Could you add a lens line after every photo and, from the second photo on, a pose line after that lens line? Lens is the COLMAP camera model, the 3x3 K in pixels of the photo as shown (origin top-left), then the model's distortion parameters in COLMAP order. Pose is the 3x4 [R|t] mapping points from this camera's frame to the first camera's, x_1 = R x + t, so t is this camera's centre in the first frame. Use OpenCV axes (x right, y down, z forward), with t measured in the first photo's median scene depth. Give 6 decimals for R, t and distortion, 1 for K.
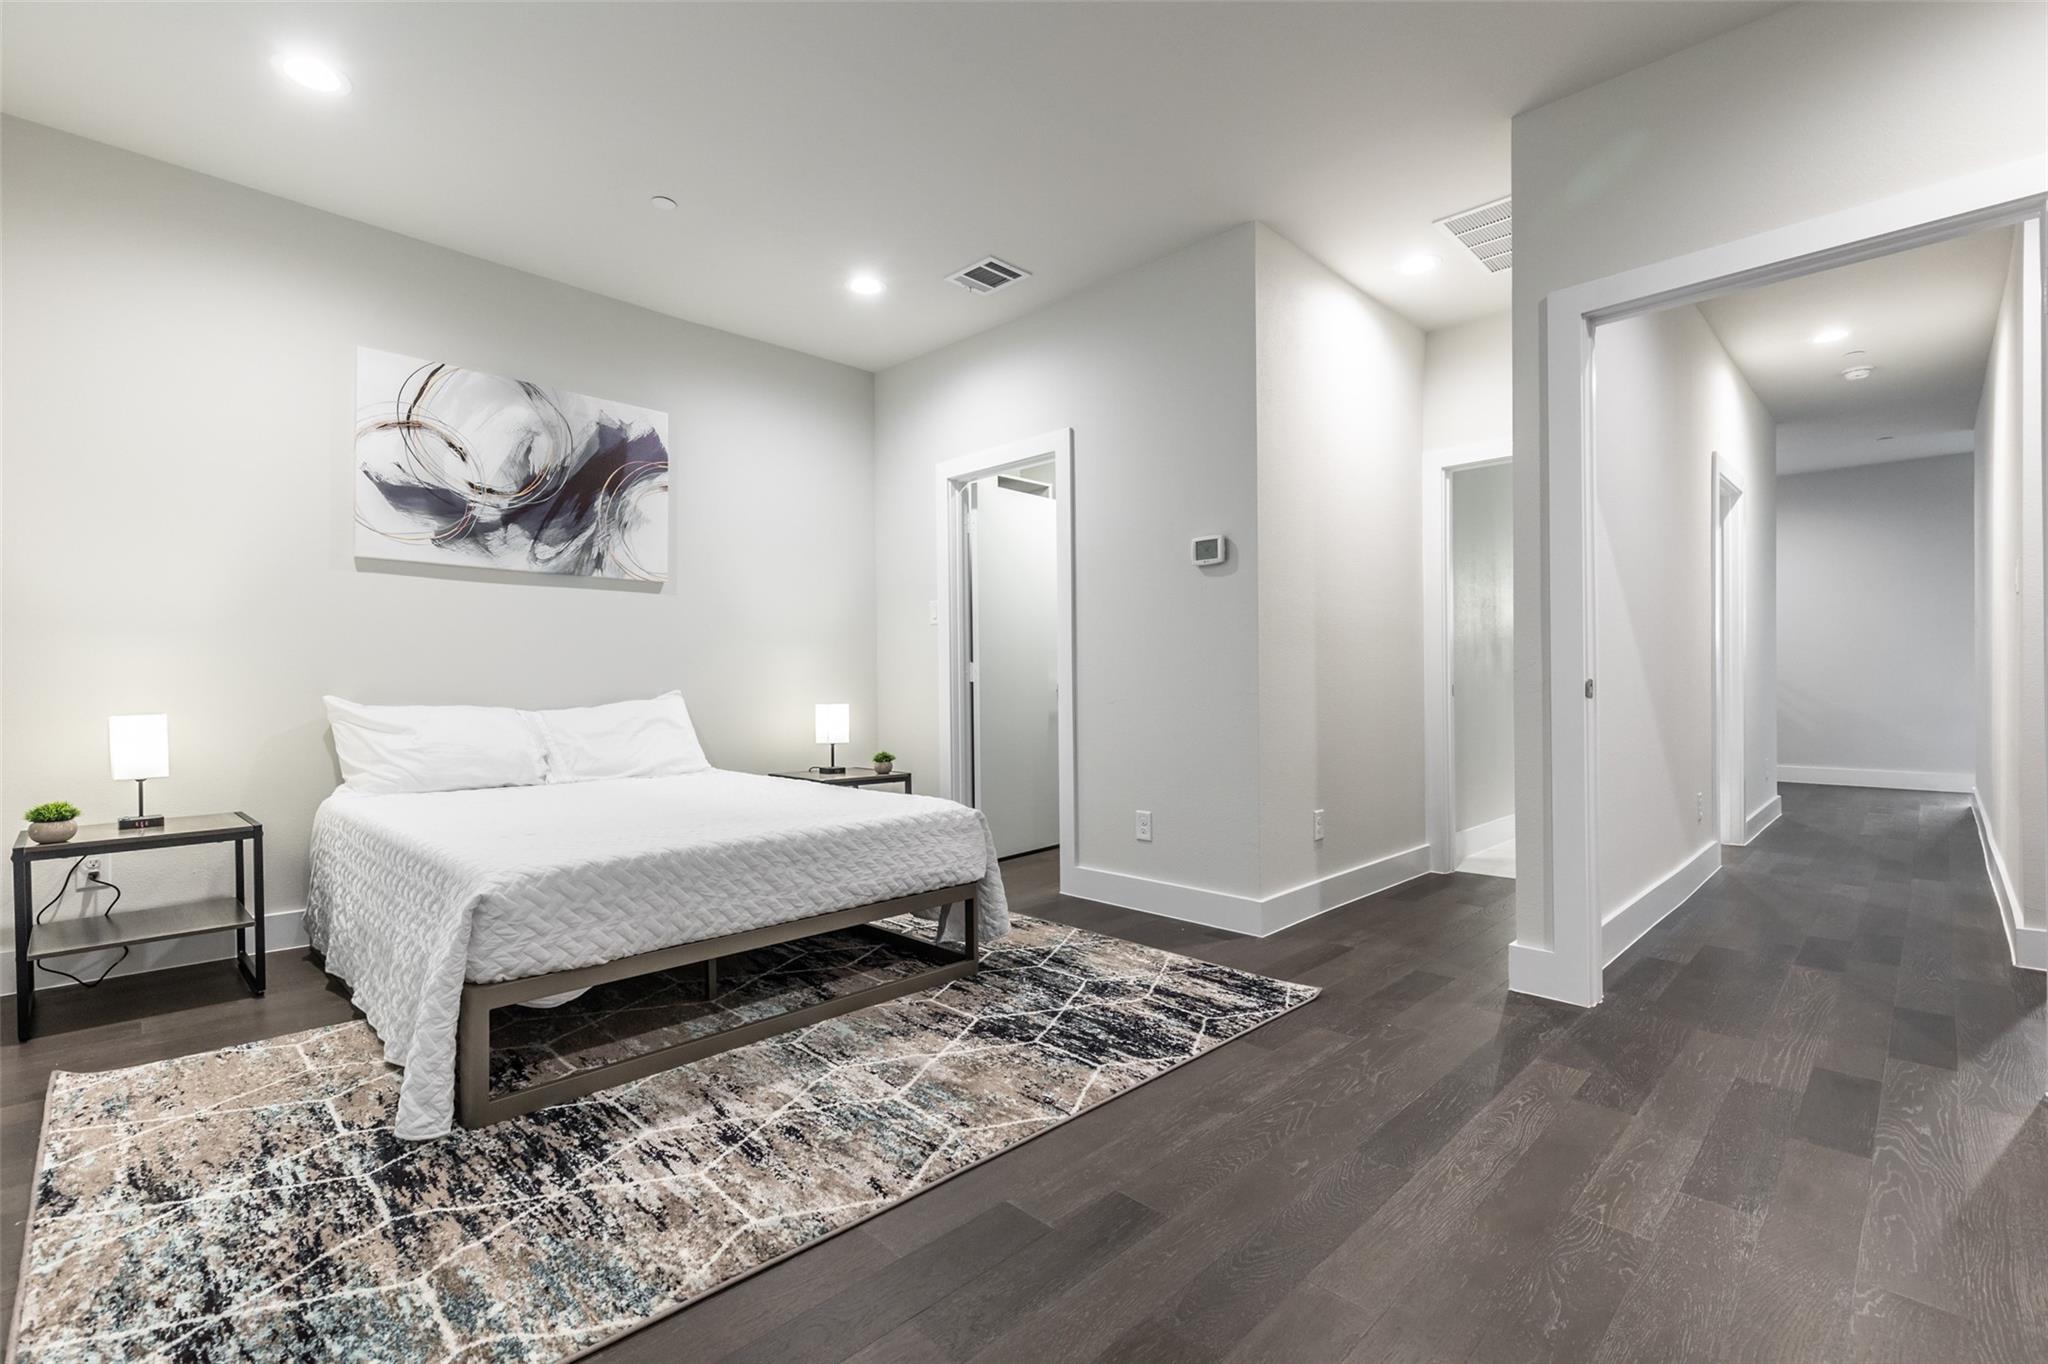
lens RADIAL K [[920.4, 0, 1022.6], [0, 920.4, 680.1], [0, 0, 1]] dist [0.002307, -0.000088]
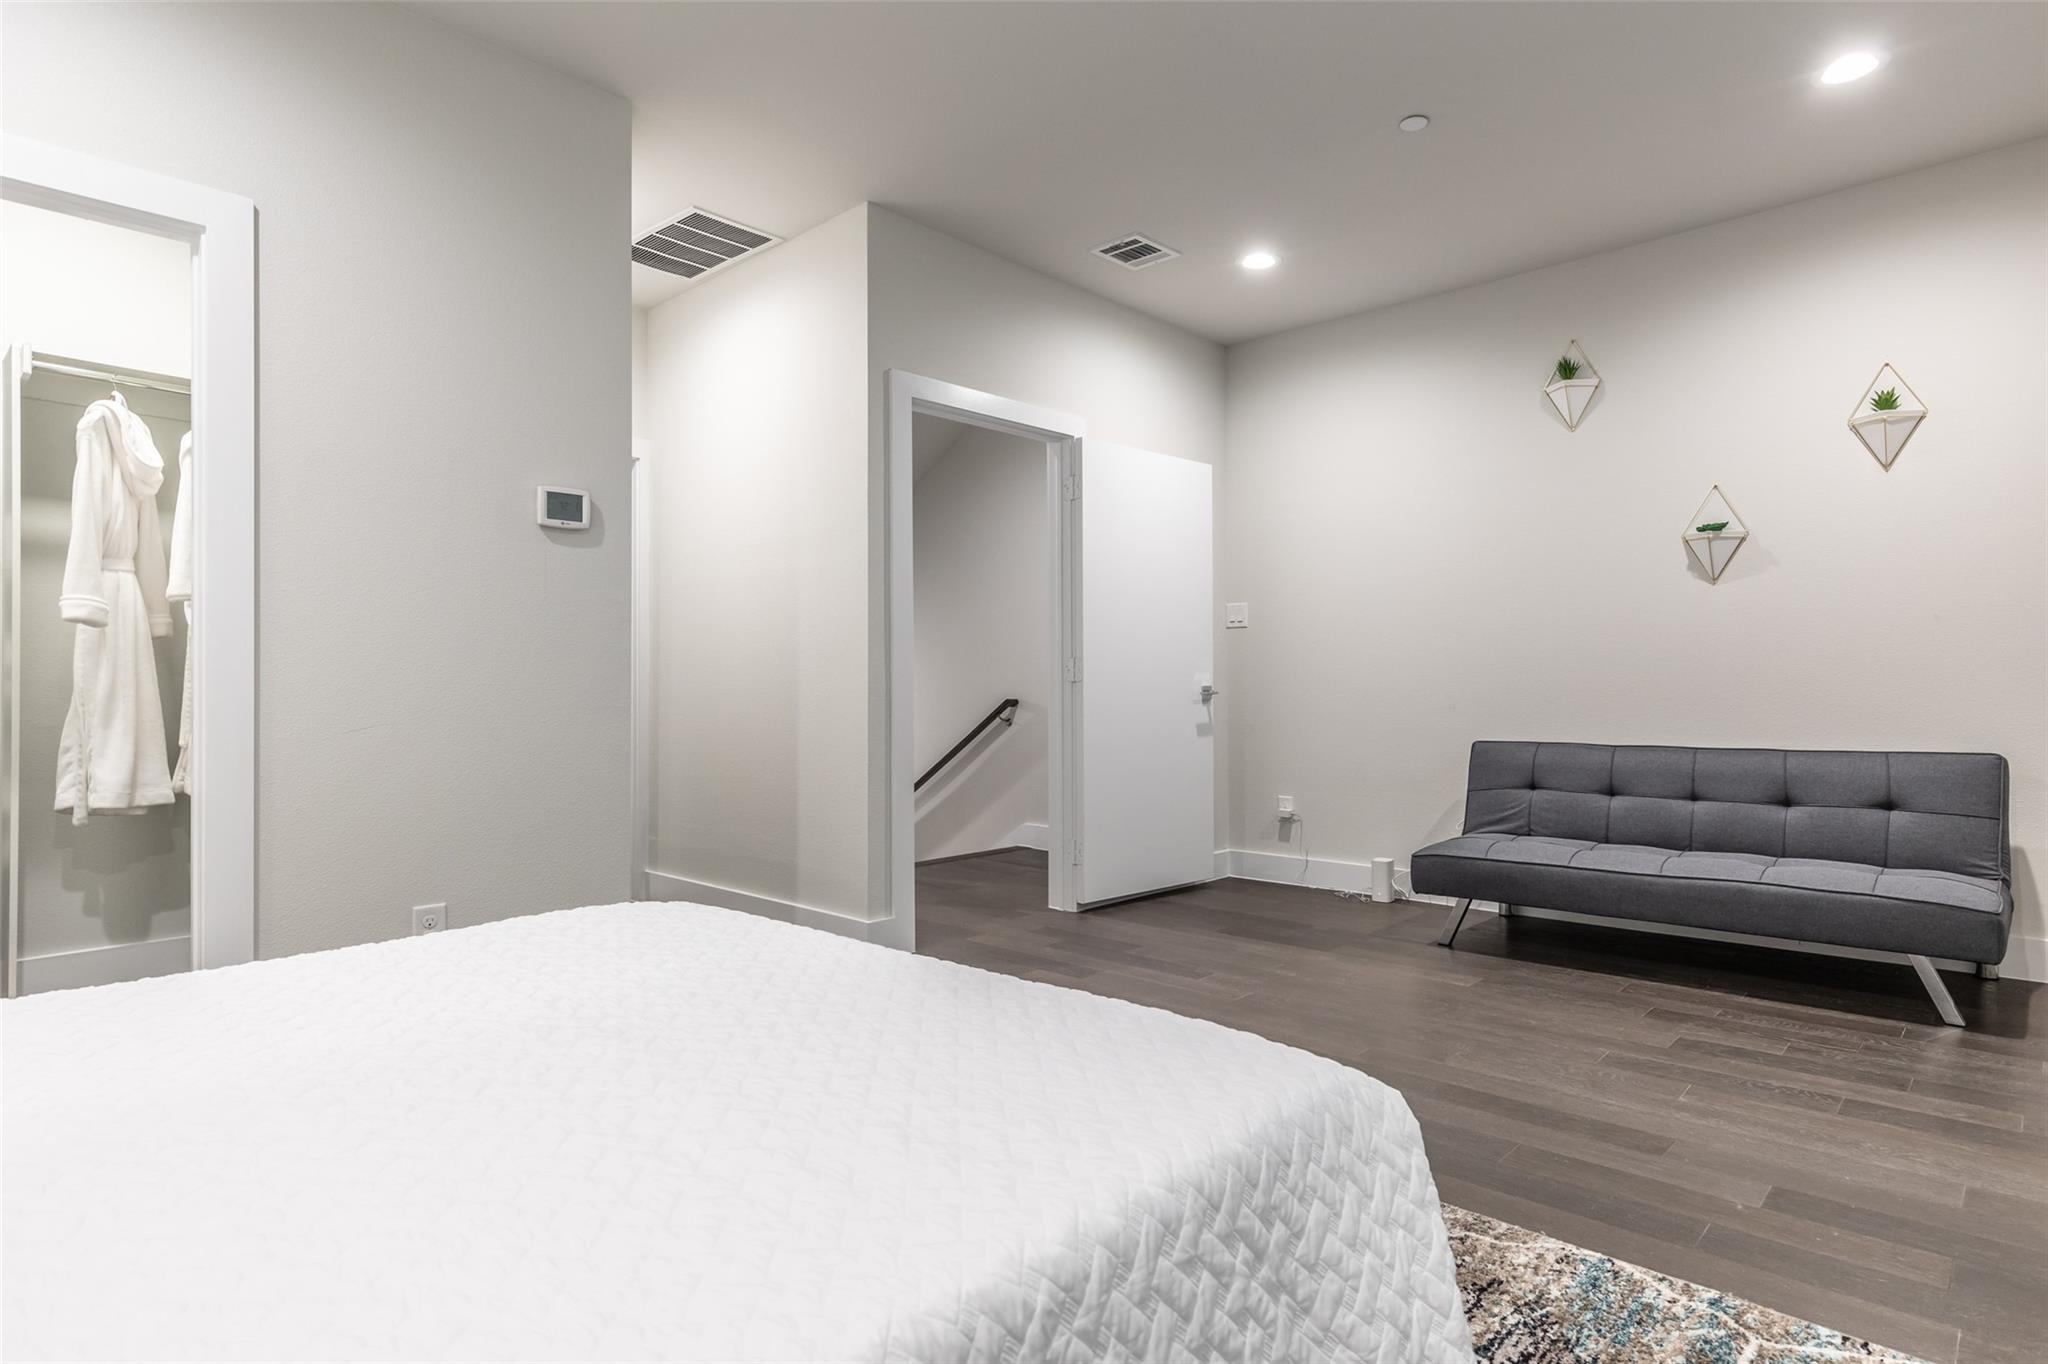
lens RADIAL K [[1128.1, 0, 1022.8], [0, 1128.1, 686.7], [0, 0, 1]] dist [-0.004897, 0.002849]
pose [[-0.032205, 0.007846, 0.999450, -0.682732], [0.005603, 0.999955, -0.007669, 0.004685], [-0.999466, 0.005353, -0.032248, 0.685810]]
